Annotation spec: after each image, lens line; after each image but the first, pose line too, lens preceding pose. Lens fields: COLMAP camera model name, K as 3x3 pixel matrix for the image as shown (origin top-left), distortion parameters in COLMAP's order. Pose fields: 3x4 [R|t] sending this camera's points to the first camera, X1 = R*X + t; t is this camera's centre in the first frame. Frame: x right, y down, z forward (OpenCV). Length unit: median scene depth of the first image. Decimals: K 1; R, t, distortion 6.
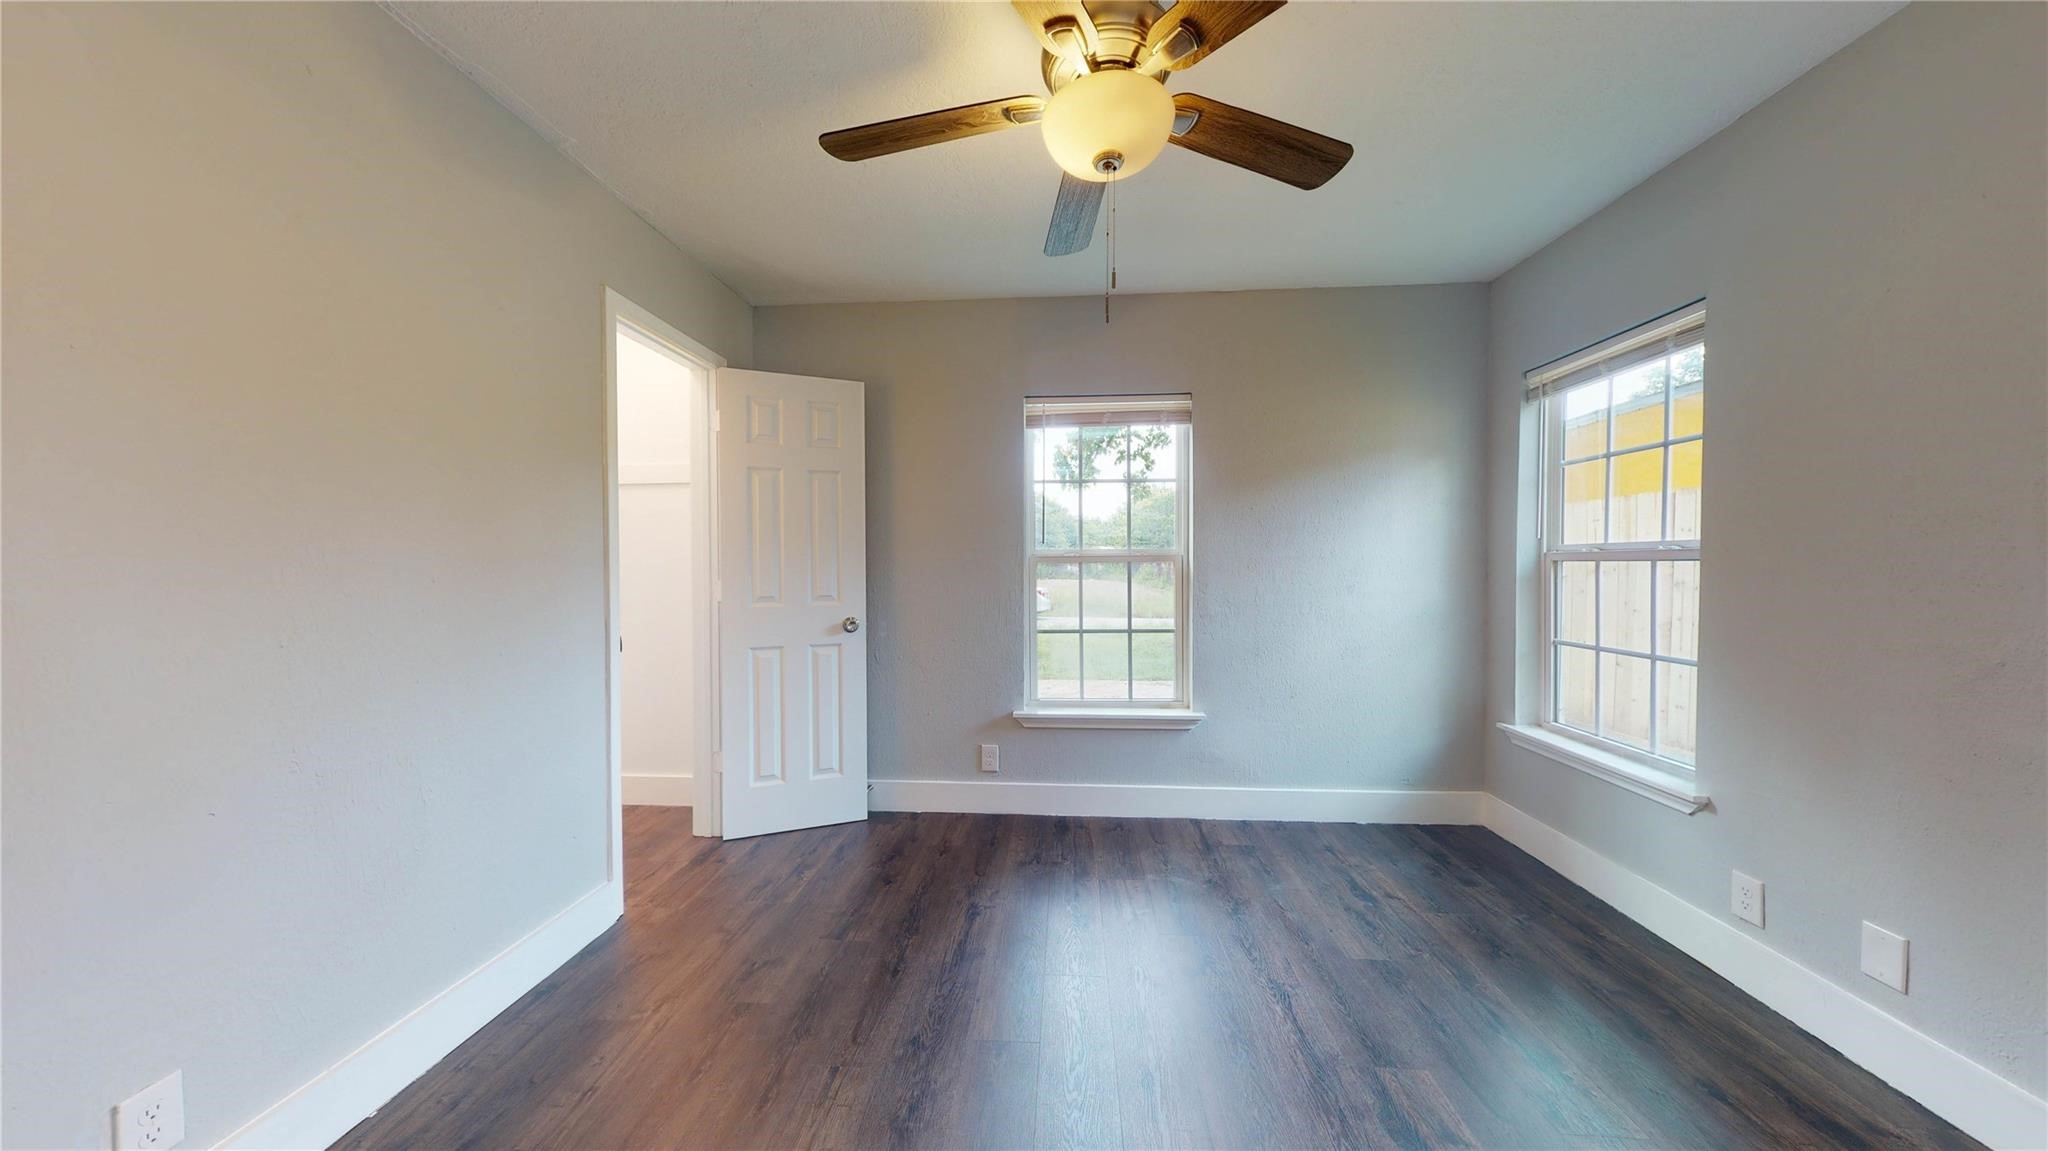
lens RADIAL K [[648.4, 0, 1024.0], [0, 648.4, 575.5], [0, 0, 1]] dist [-0.000717, 0.000082]
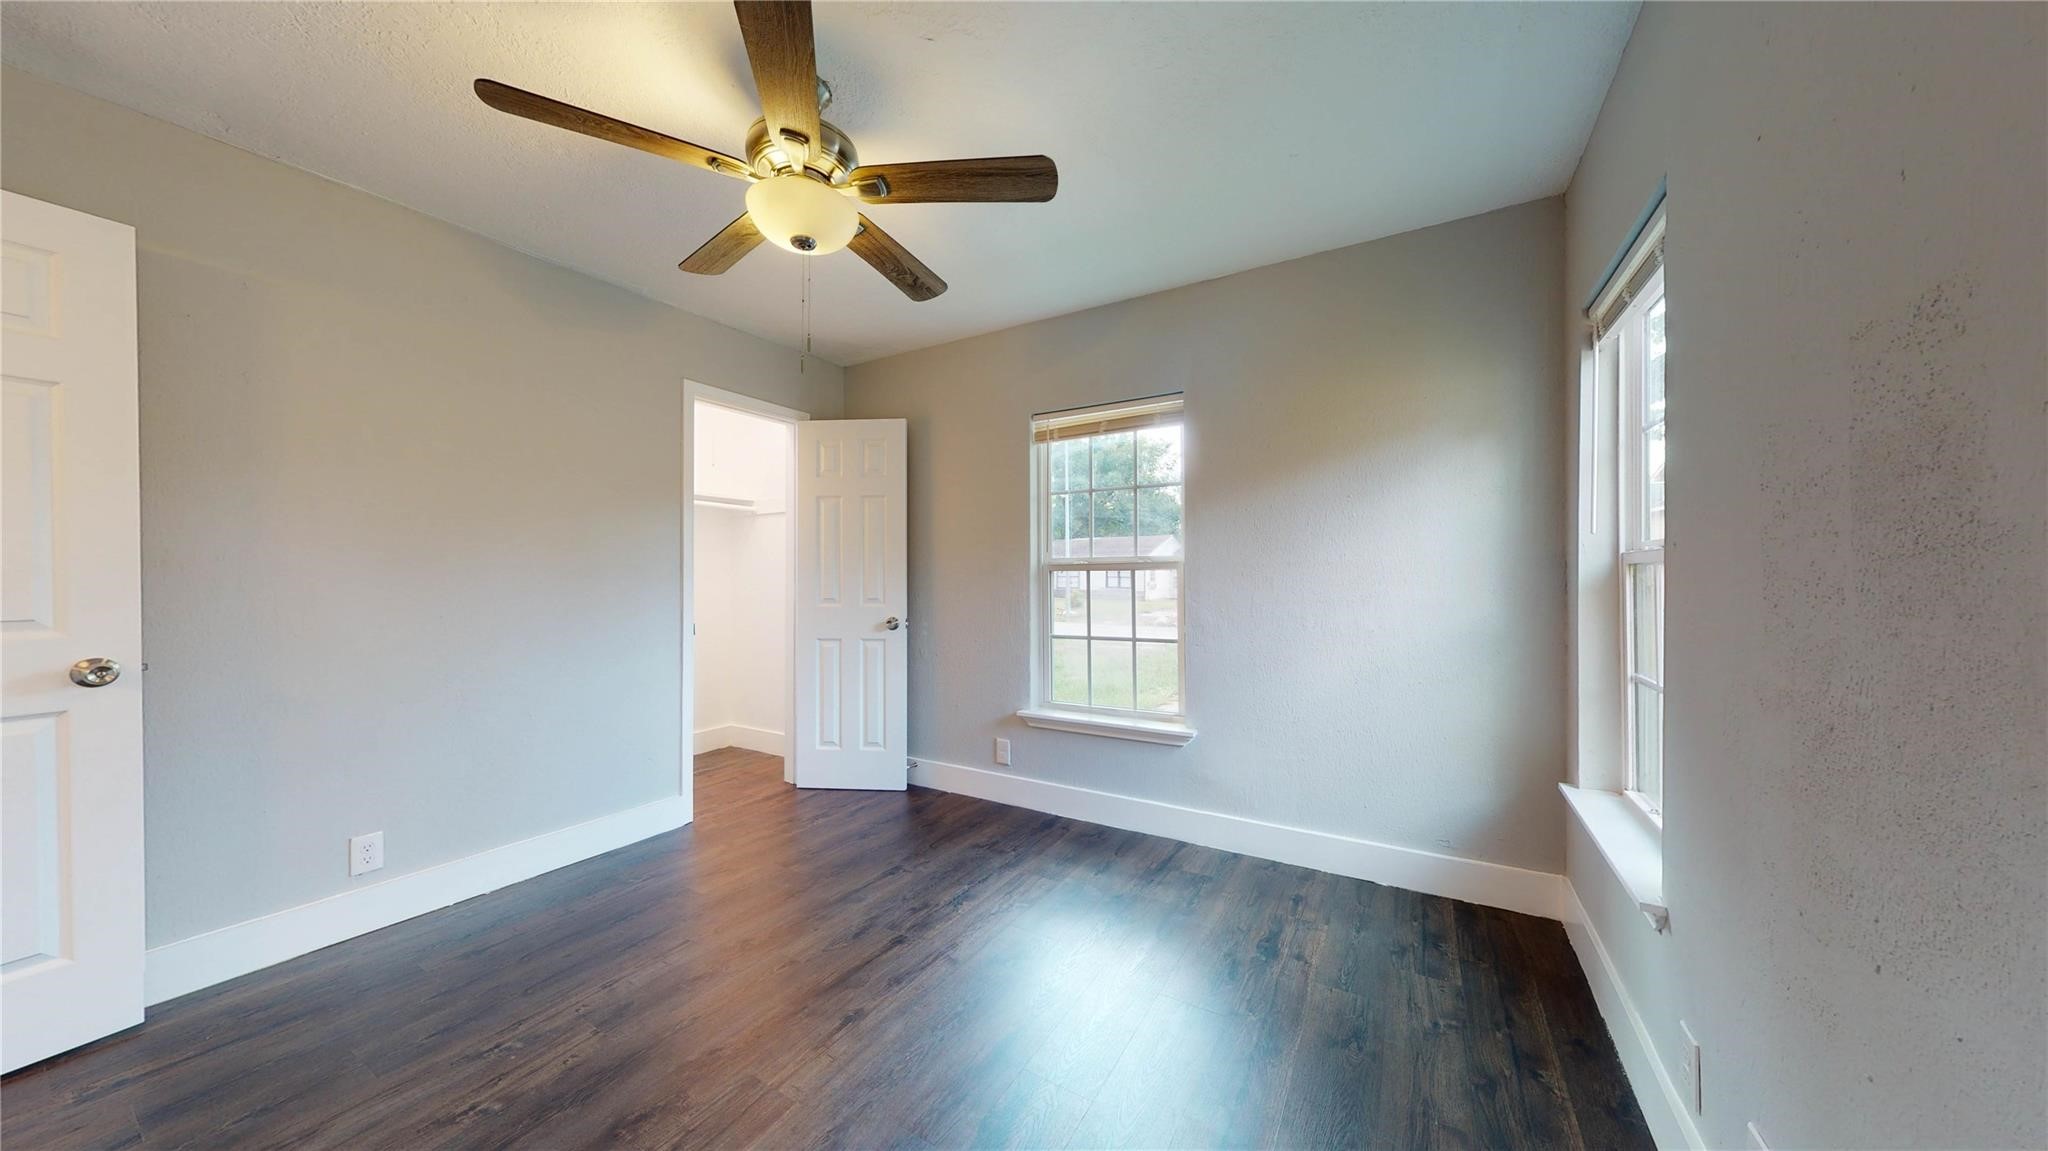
lens RADIAL K [[648.4, 0, 1024.0], [0, 648.4, 575.5], [0, 0, 1]] dist [-0.000717, 0.000082]
pose [[0.891194, -0.000576, -0.453622, 0.493766], [-0.007664, 0.999837, -0.016326, 0.005618], [0.453558, 0.018027, 0.891044, 0.049347]]
